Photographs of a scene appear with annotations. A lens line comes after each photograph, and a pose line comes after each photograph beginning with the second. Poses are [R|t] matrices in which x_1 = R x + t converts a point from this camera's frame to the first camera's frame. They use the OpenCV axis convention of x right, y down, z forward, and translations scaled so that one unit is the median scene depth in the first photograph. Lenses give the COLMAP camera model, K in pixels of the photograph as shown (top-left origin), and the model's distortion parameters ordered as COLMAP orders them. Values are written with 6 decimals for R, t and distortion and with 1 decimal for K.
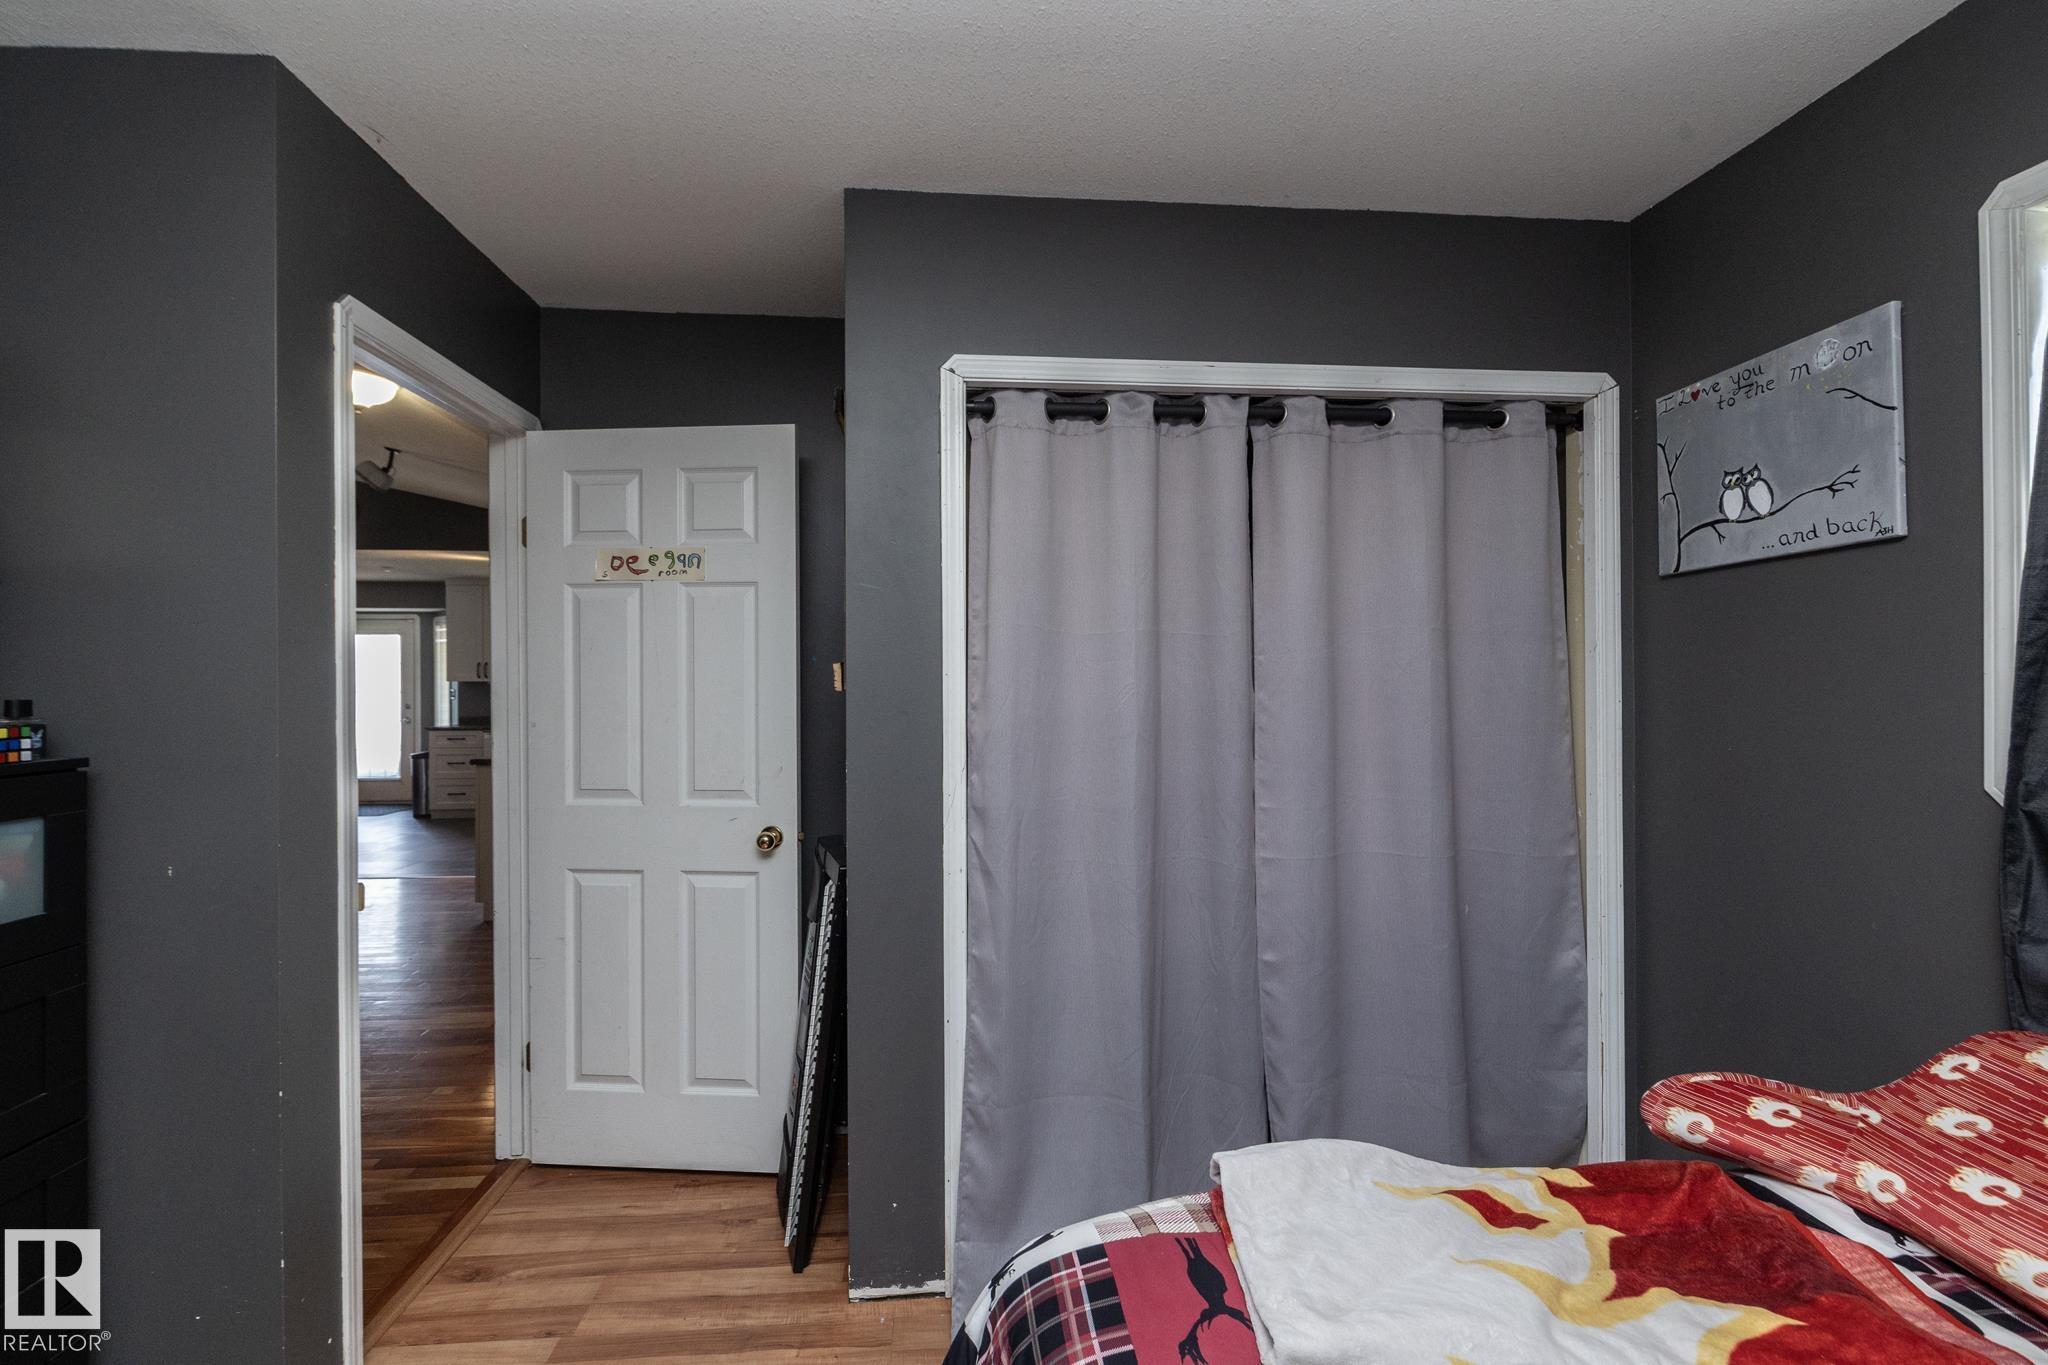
lens RADIAL K [[866.8, 0, 1011.9], [0, 866.8, 690.6], [0, 0, 1]] dist [-0.001276, -0.000531]
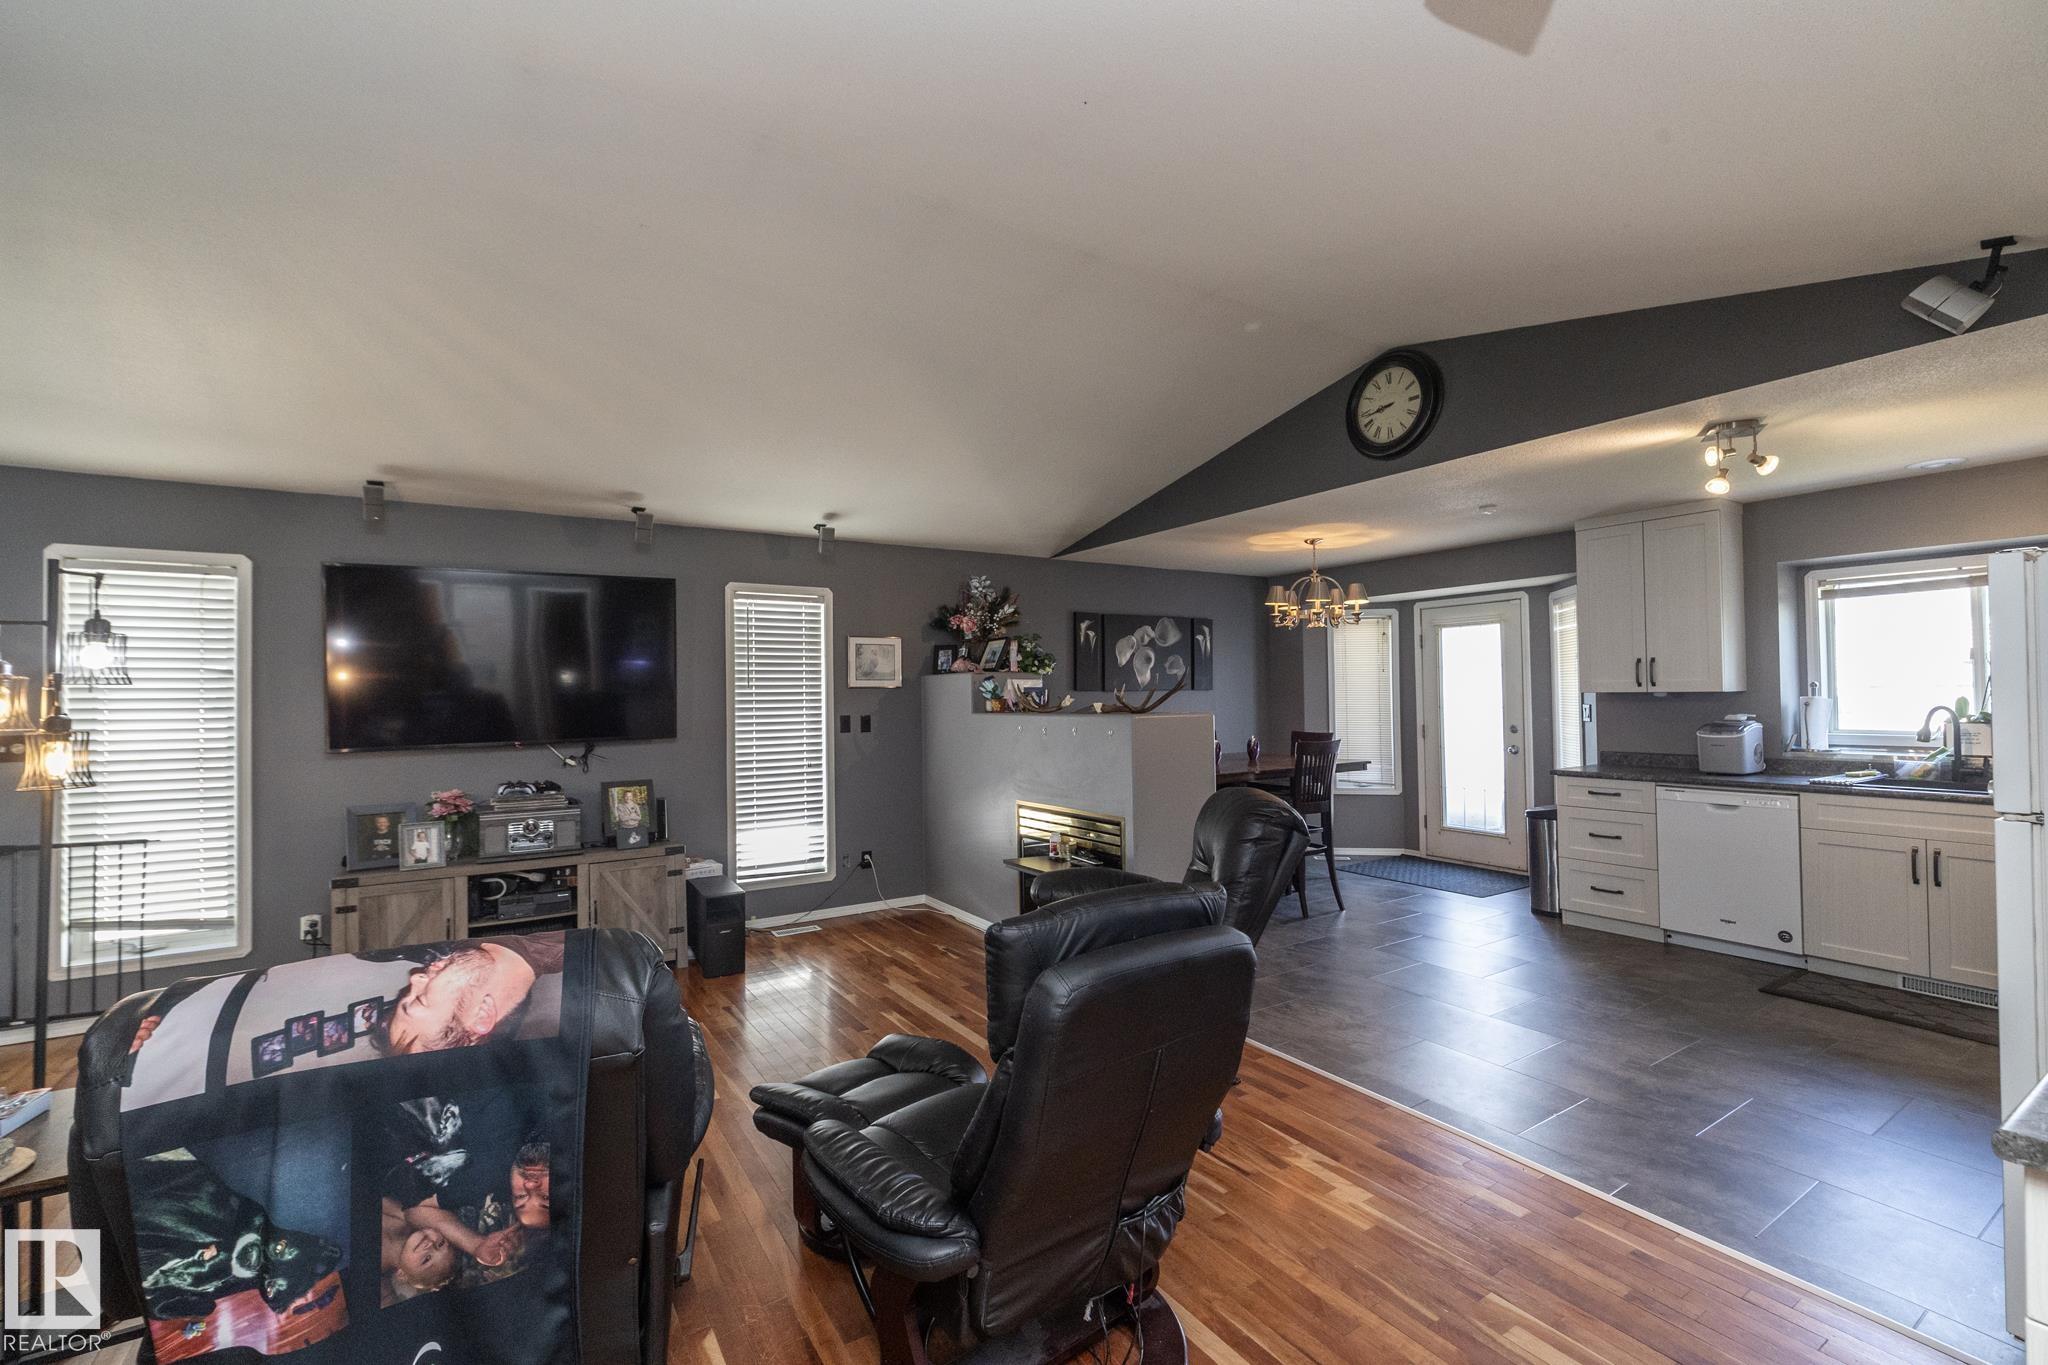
lens RADIAL K [[866.8, 0, 1020.9], [0, 866.8, 680.5], [0, 0, 1]] dist [-0.001276, -0.000531]
pose [[0.454951, -0.016315, -0.890367, -1.531606], [0.007050, 0.999867, -0.014719, -0.069914], [0.890489, 0.000419, 0.455005, 1.989919]]
